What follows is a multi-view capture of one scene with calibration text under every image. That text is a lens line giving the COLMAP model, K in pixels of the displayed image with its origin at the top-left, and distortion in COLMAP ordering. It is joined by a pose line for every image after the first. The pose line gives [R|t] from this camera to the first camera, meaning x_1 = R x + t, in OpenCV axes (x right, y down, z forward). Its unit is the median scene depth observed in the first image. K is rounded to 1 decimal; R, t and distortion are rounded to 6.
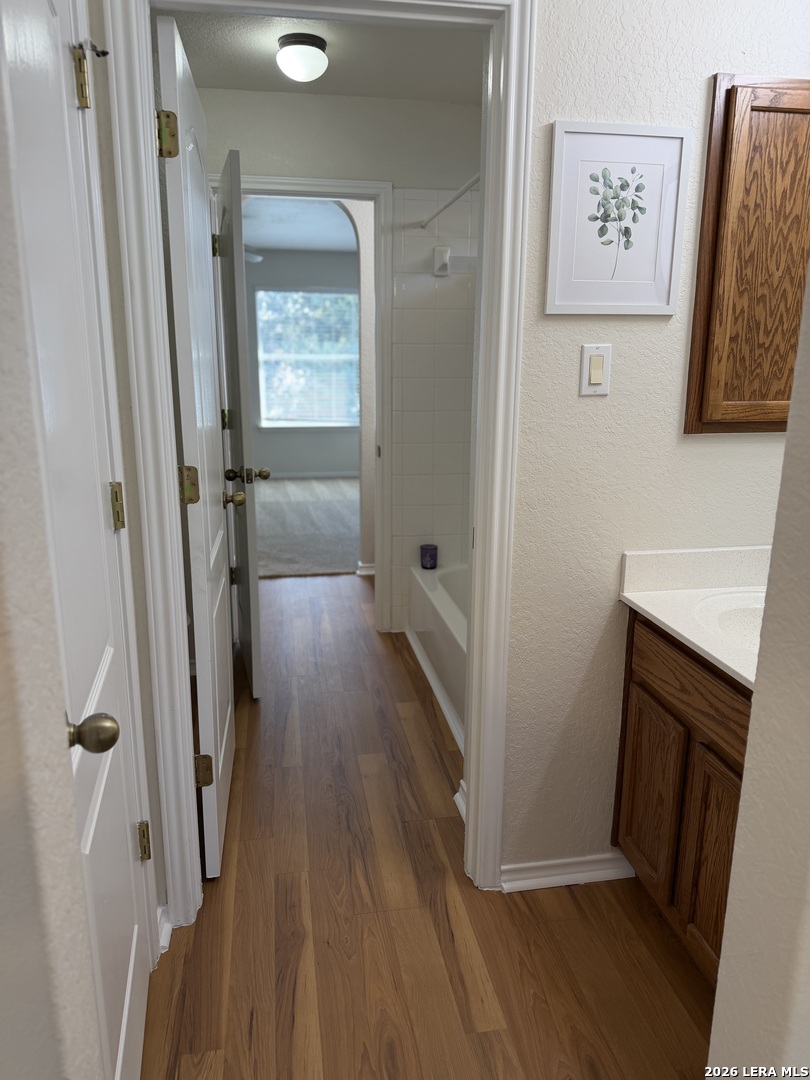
lens RADIAL K [[769.7, 0, 405.8], [0, 769.7, 539.0], [0, 0, 1]] dist [0.048174, -0.062591]
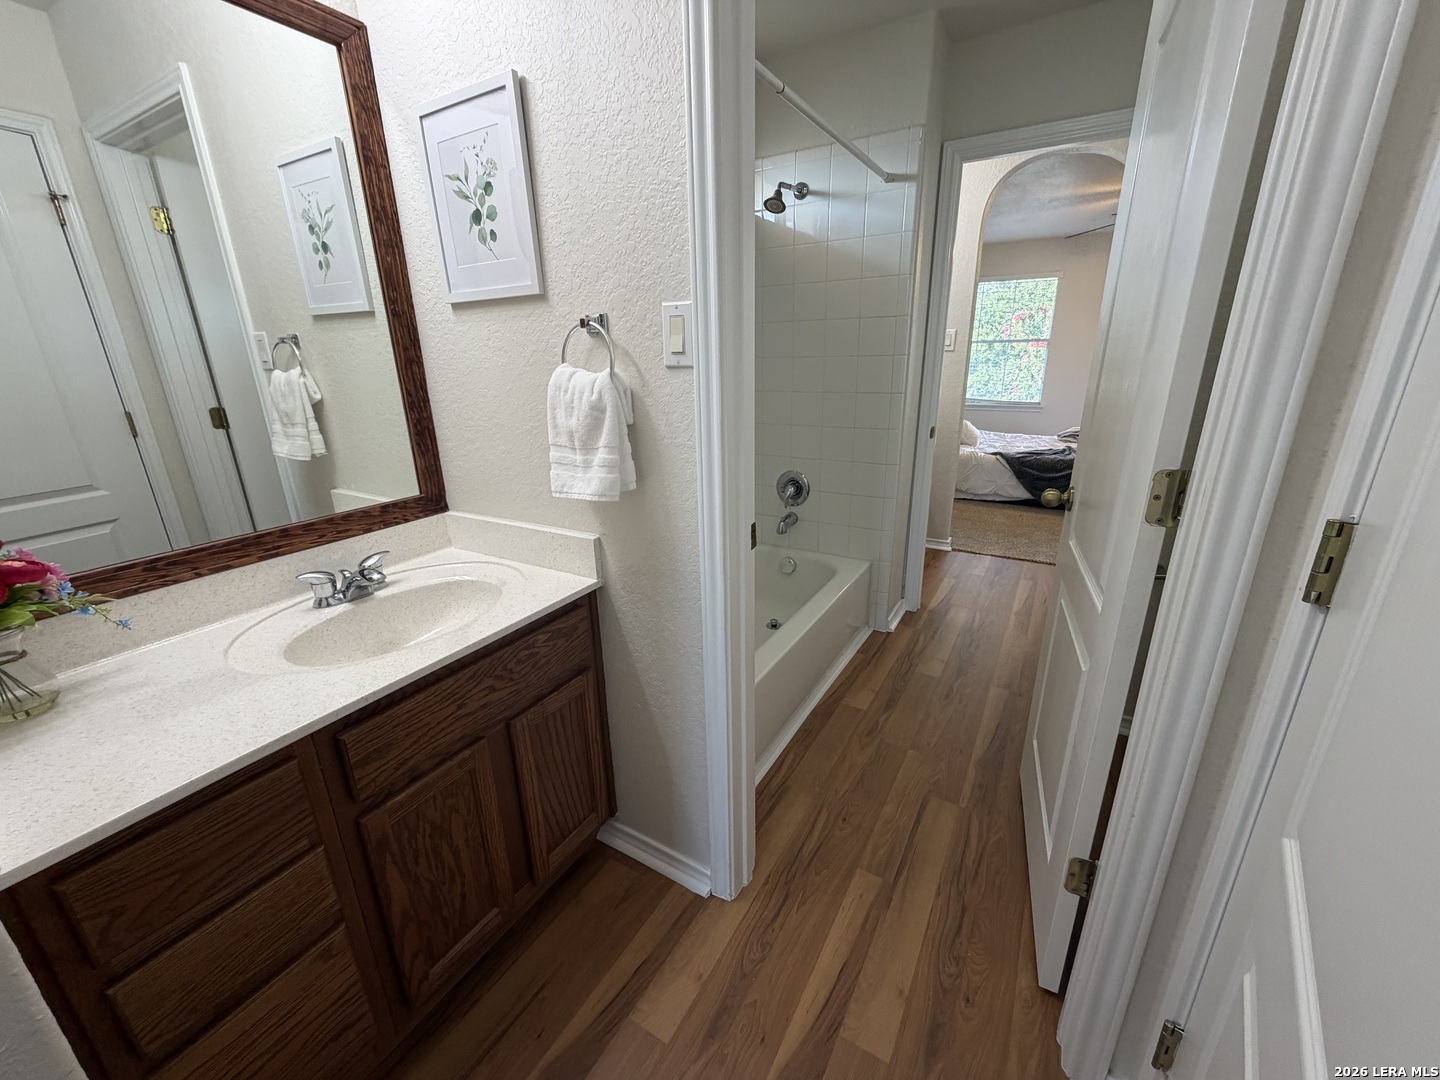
lens RADIAL K [[579.1, 0, 708.3], [0, 579.1, 537.0], [0, 0, 1]] dist [-0.001304, 0.000984]
pose [[-0.754552, -0.189569, 0.628264, -0.416624], [0.168212, 0.869512, 0.464385, -0.506940], [-0.634316, 0.456084, -0.624204, 2.244915]]
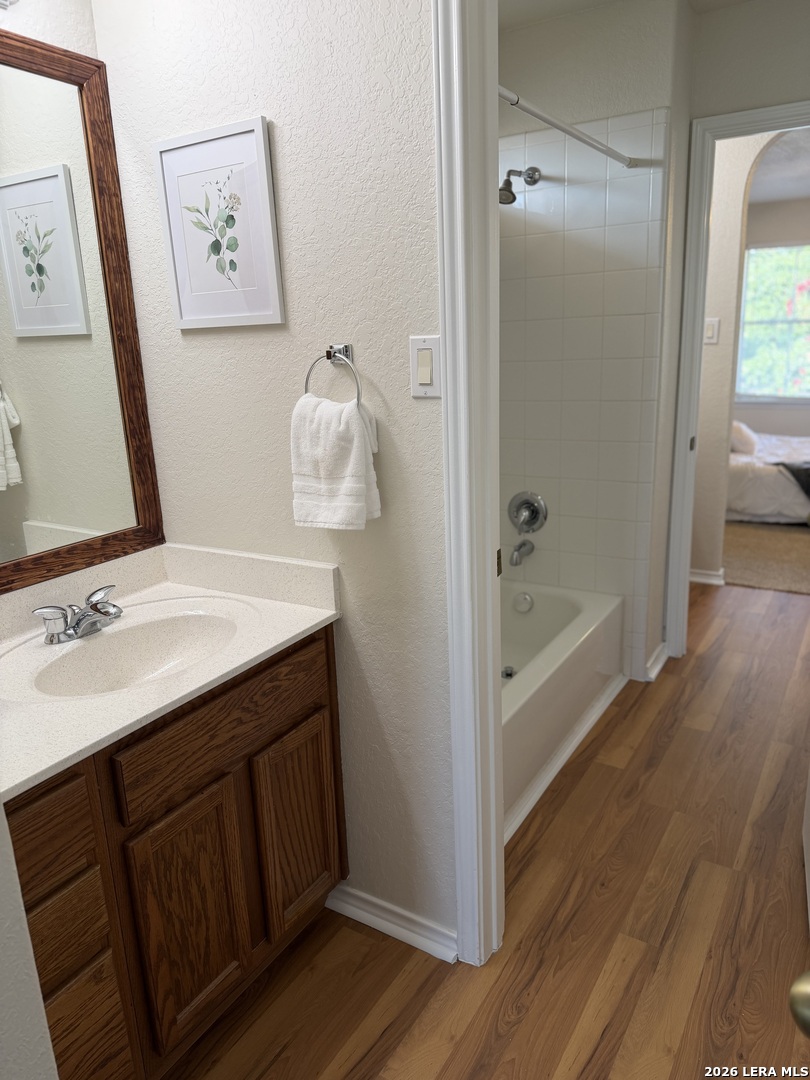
lens RADIAL K [[769.7, 0, 388.0], [0, 769.7, 536.2], [0, 0, 1]] dist [0.048174, -0.062591]
pose [[-0.743429, -0.144946, 0.652919, -0.496853], [0.190418, 0.889959, 0.414383, -0.590800], [-0.641135, 0.432392, -0.634021, 2.397227]]
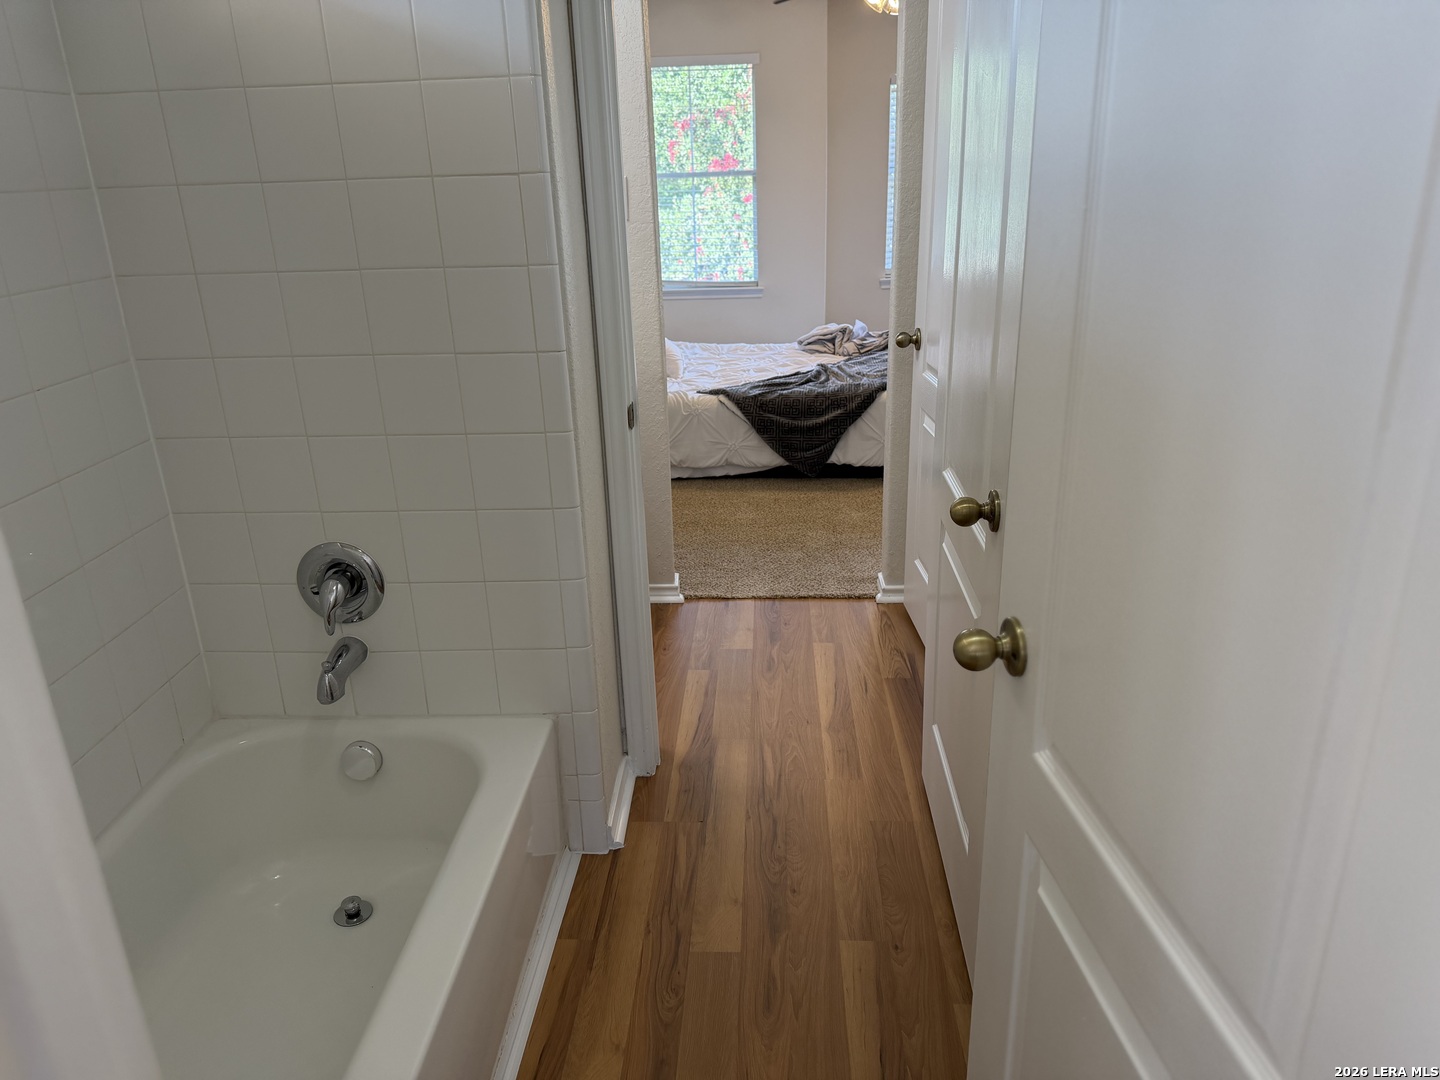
lens RADIAL K [[1026.3, 0, 721.2], [0, 1026.3, 534.9], [0, 0, 1]] dist [0.048174, -0.062591]
pose [[-0.977382, -0.046147, 0.206387, -0.251497], [0.075000, 0.836839, 0.542287, -0.495544], [-0.197737, 0.545501, -0.814450, 1.926982]]
